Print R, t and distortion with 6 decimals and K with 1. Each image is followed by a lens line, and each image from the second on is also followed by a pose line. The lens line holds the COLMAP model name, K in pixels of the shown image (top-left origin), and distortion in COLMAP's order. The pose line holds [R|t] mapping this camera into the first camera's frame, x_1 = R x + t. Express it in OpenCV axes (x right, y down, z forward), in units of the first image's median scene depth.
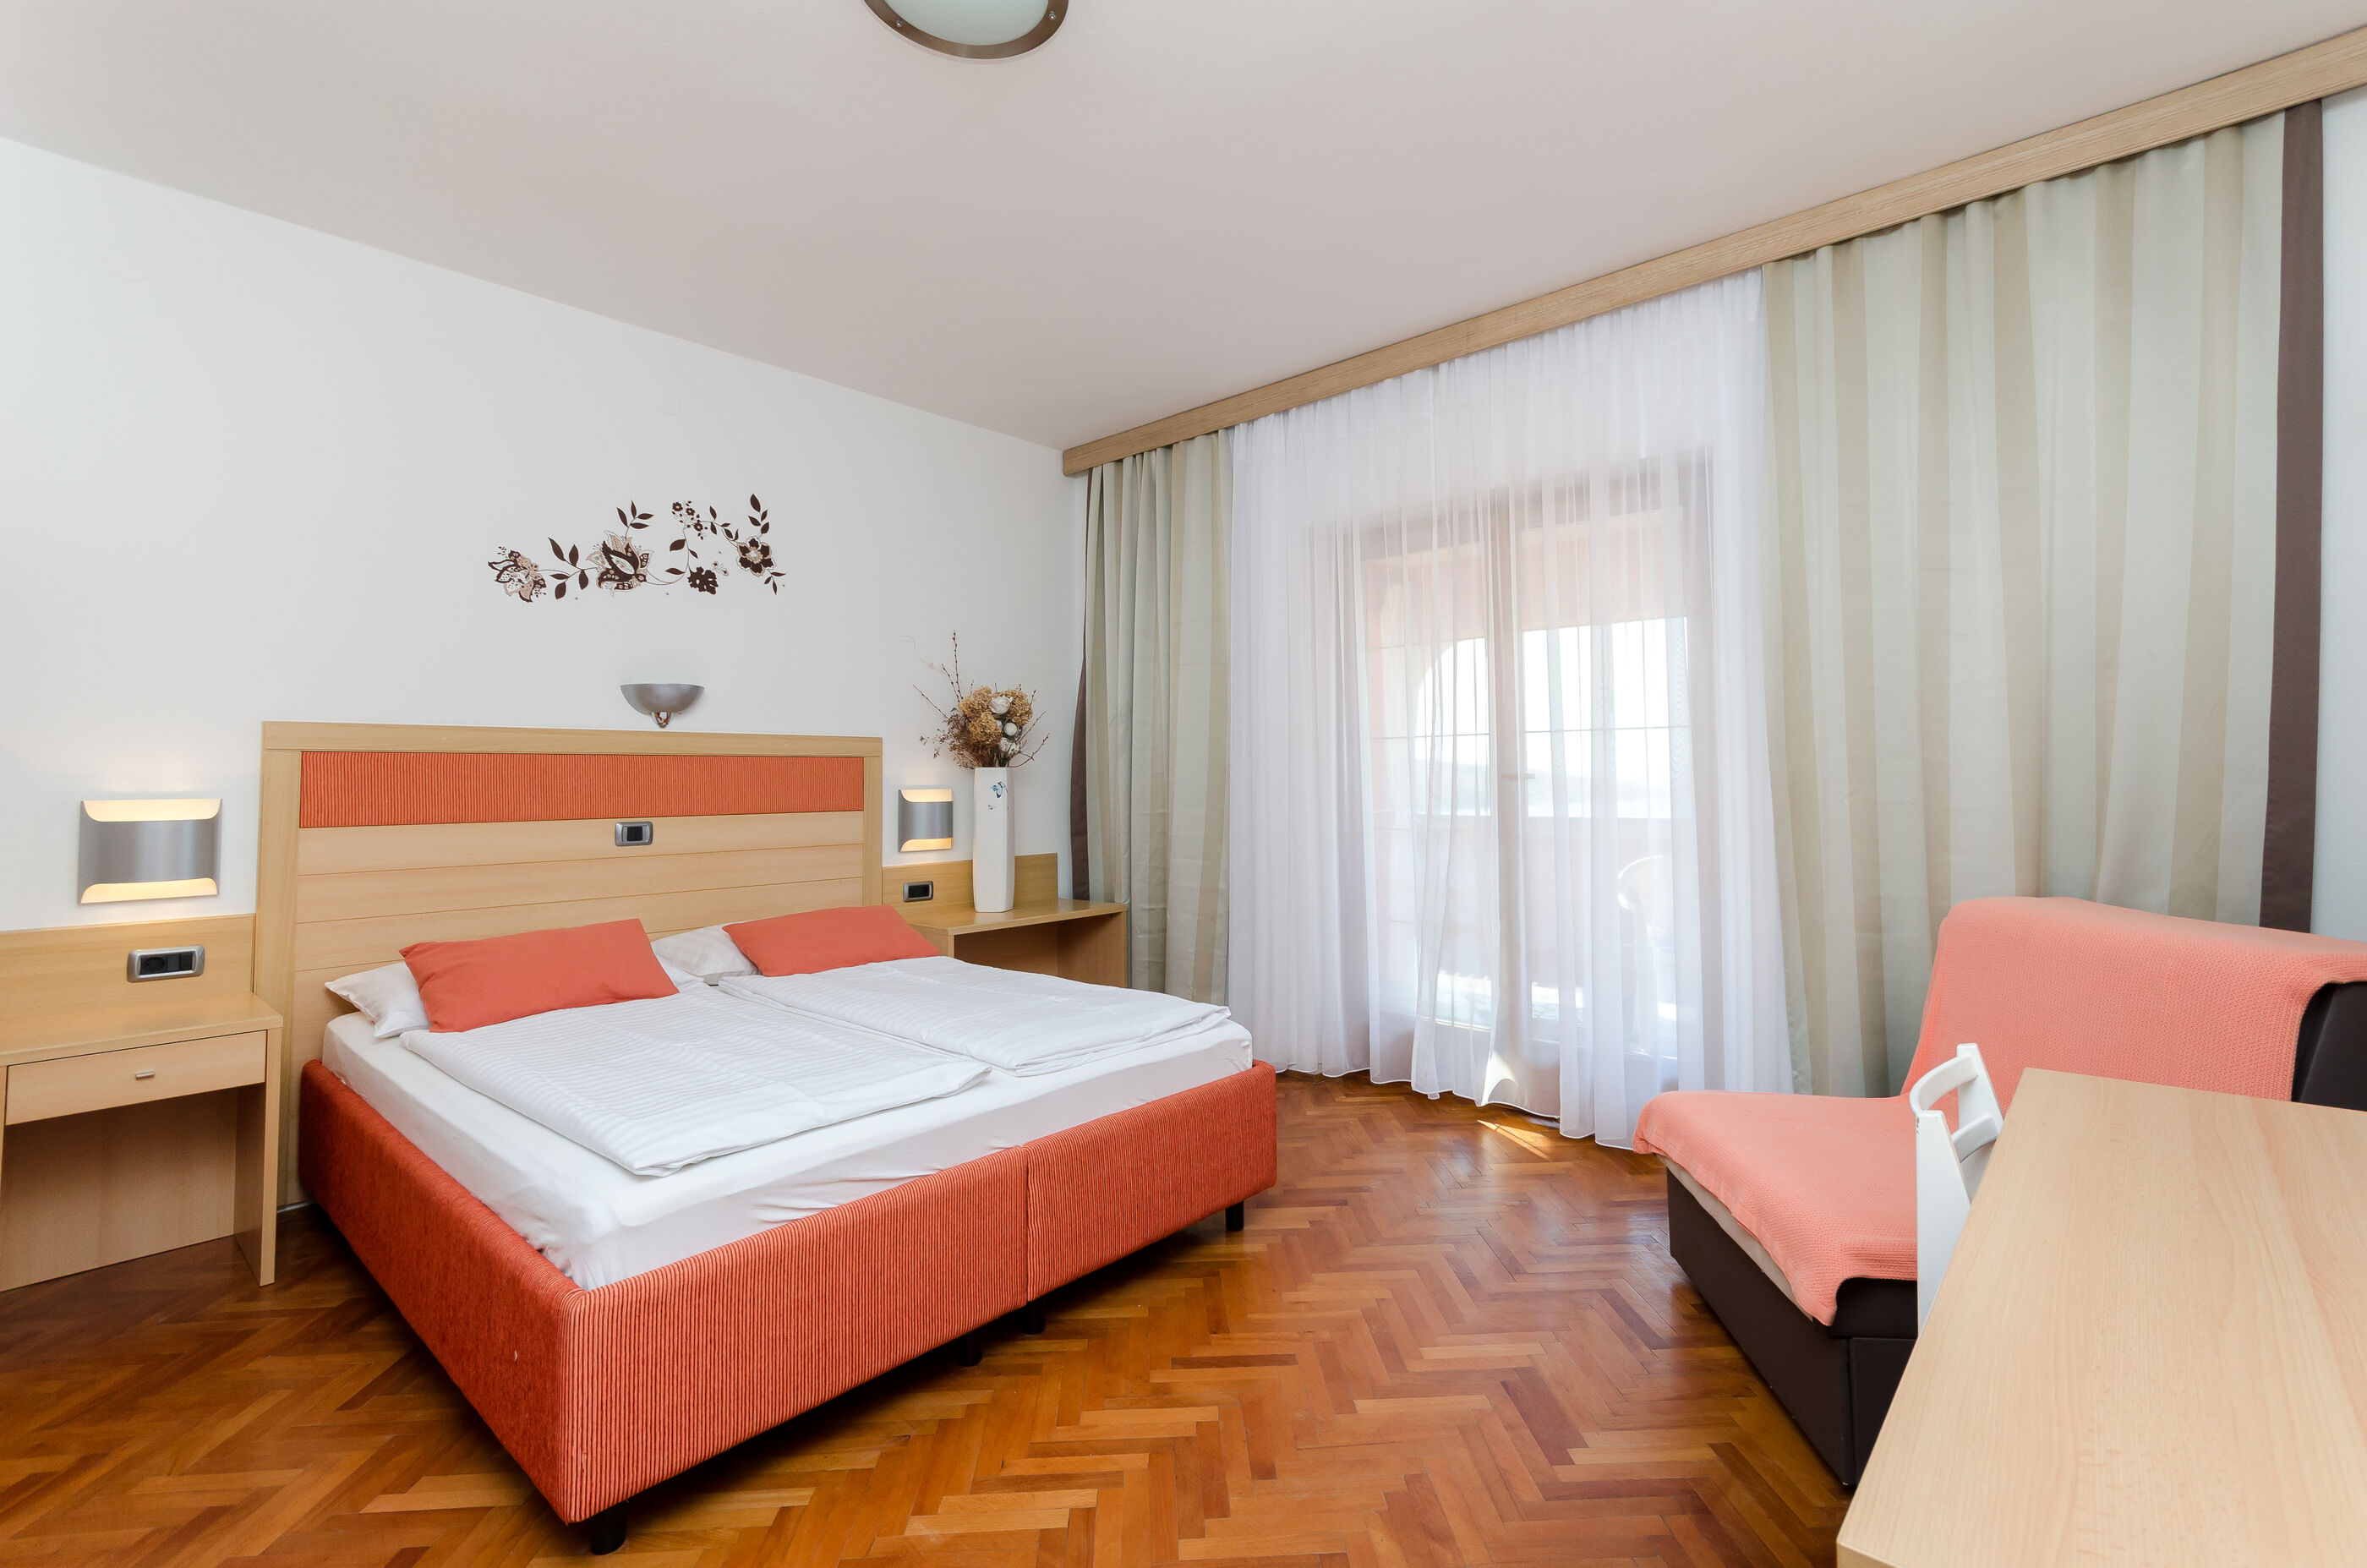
lens RADIAL K [[1043.8, 0, 1186.1], [0, 1043.8, 716.1], [0, 0, 1]] dist [-0.001046, 0.000449]
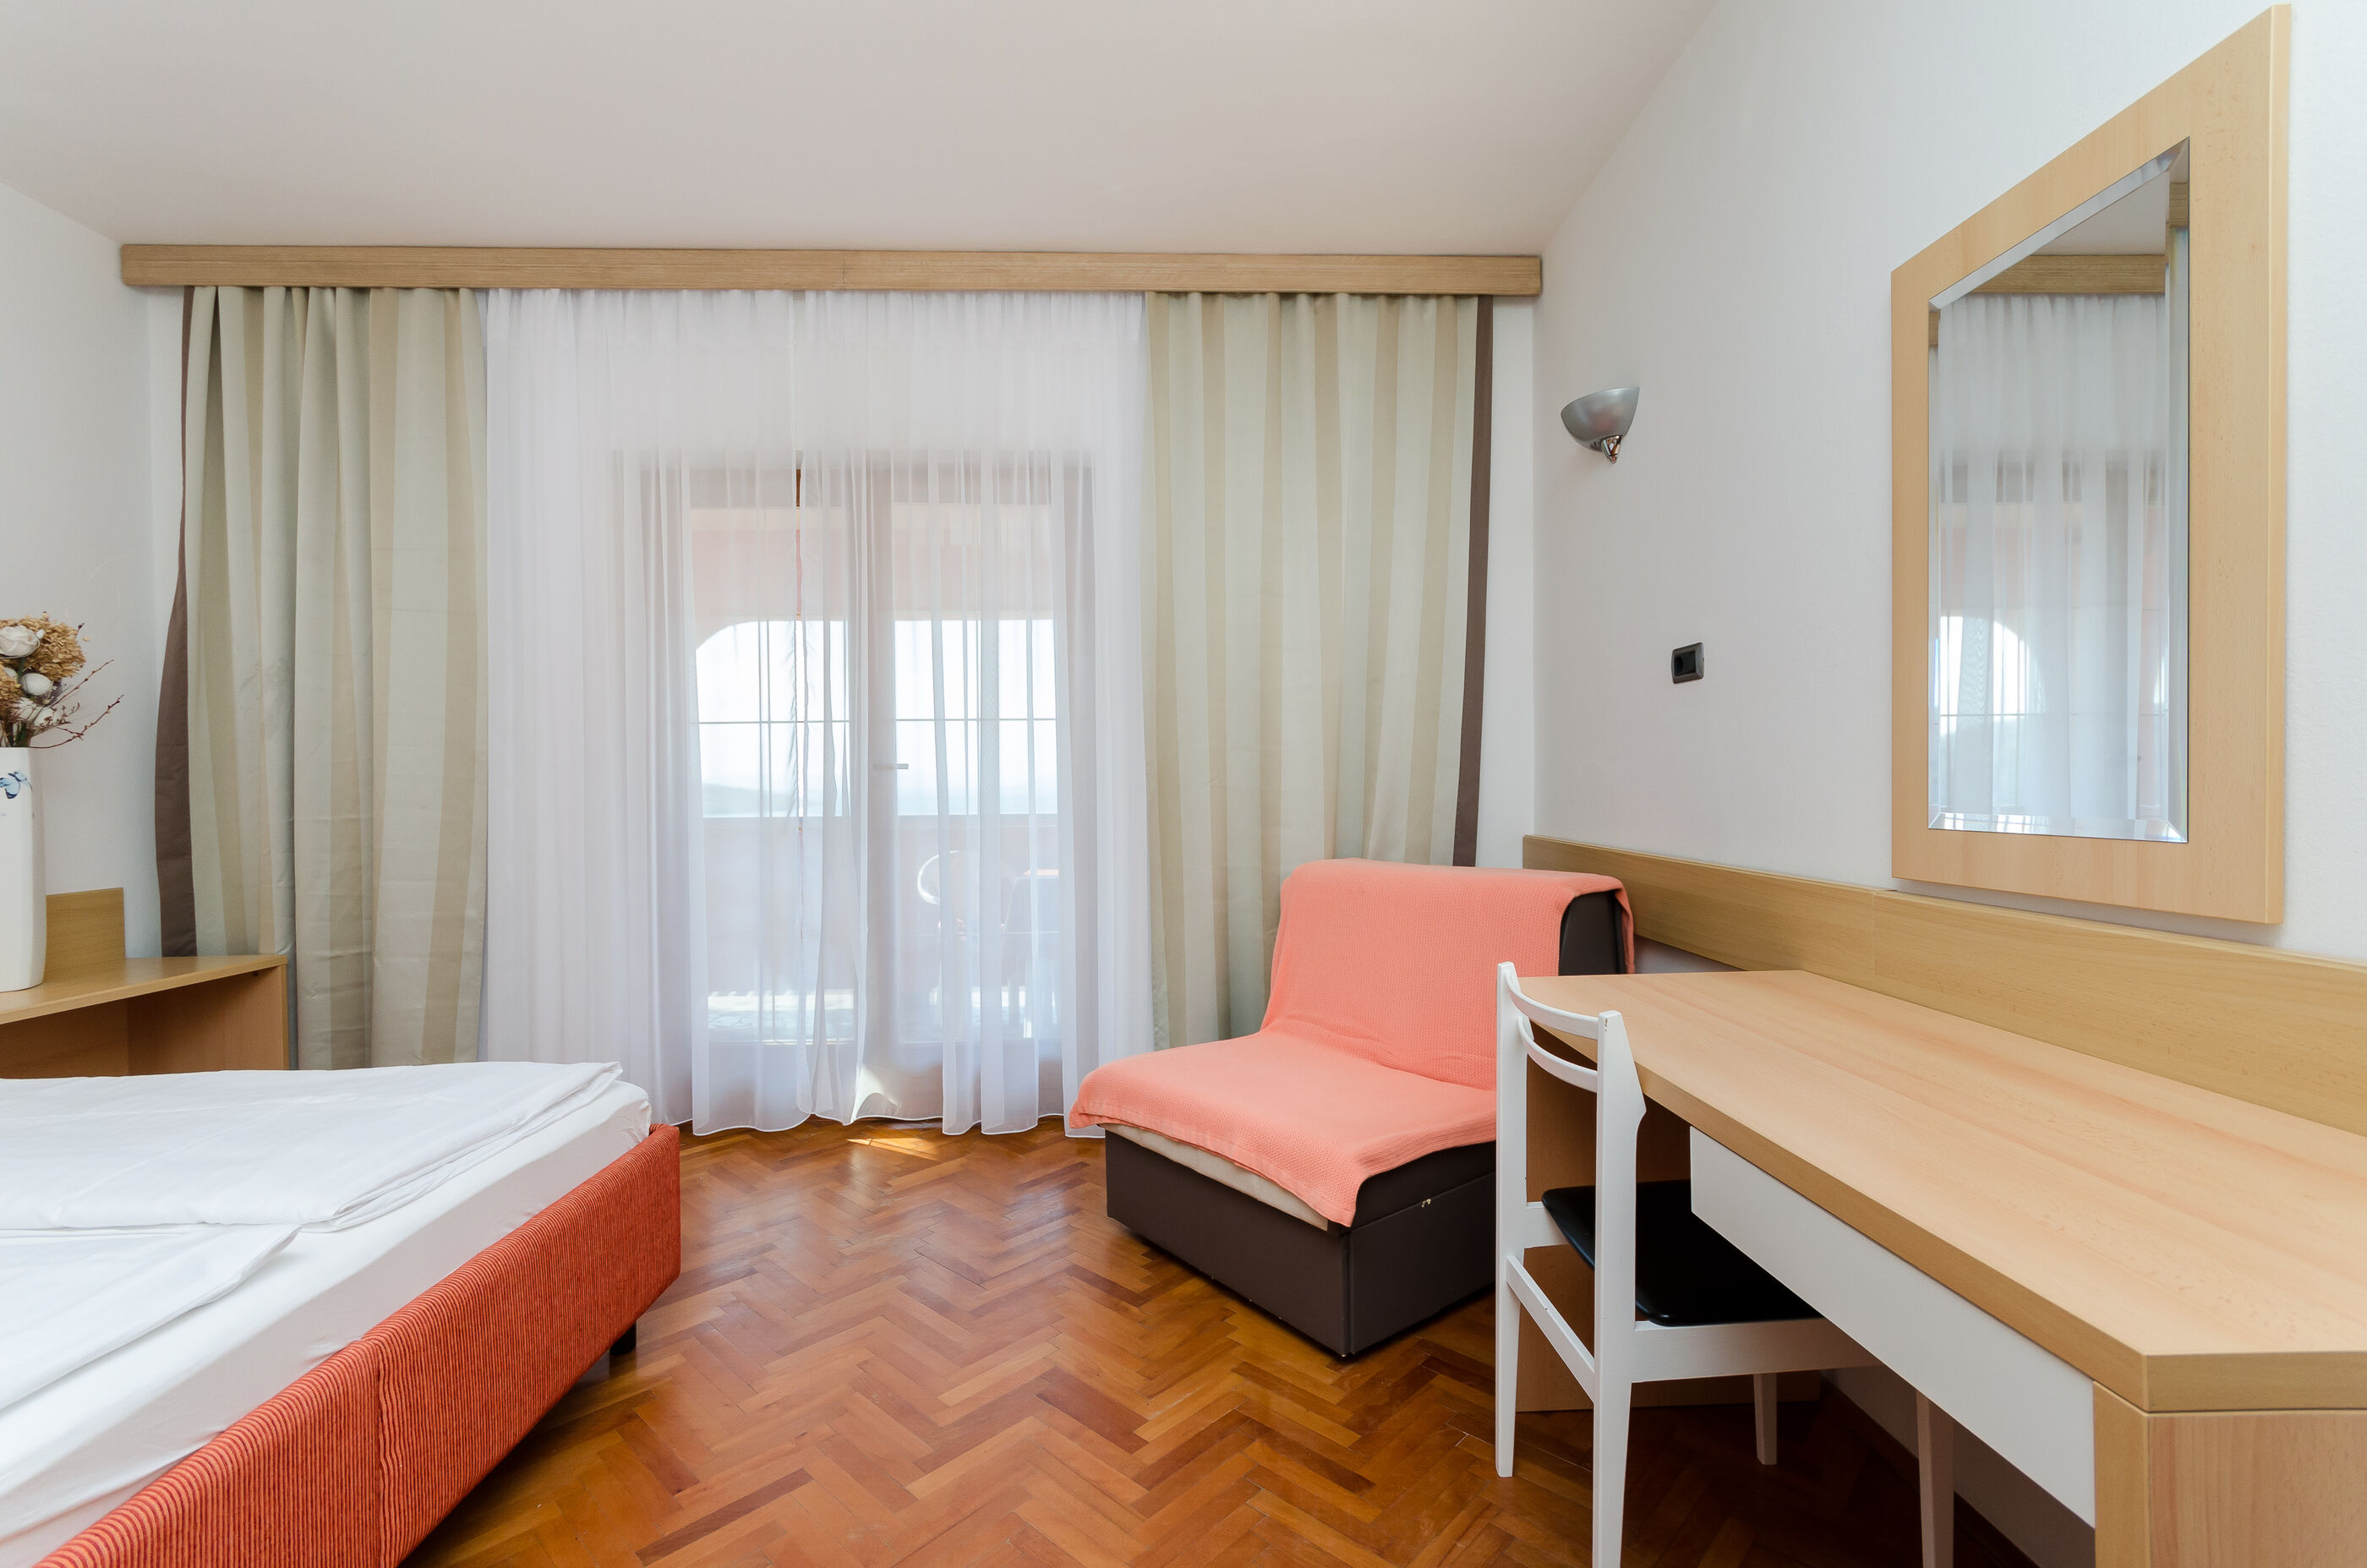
lens RADIAL K [[1043.0, 0, 1183.5], [0, 1043.0, 784.0], [0, 0, 1]] dist [-0.000019, -0.000669]
pose [[0.717532, 0.001130, 0.696525, -0.157265], [-0.039079, 0.998489, 0.038638, 0.029380], [-0.695429, -0.054944, 0.716492, 0.163125]]
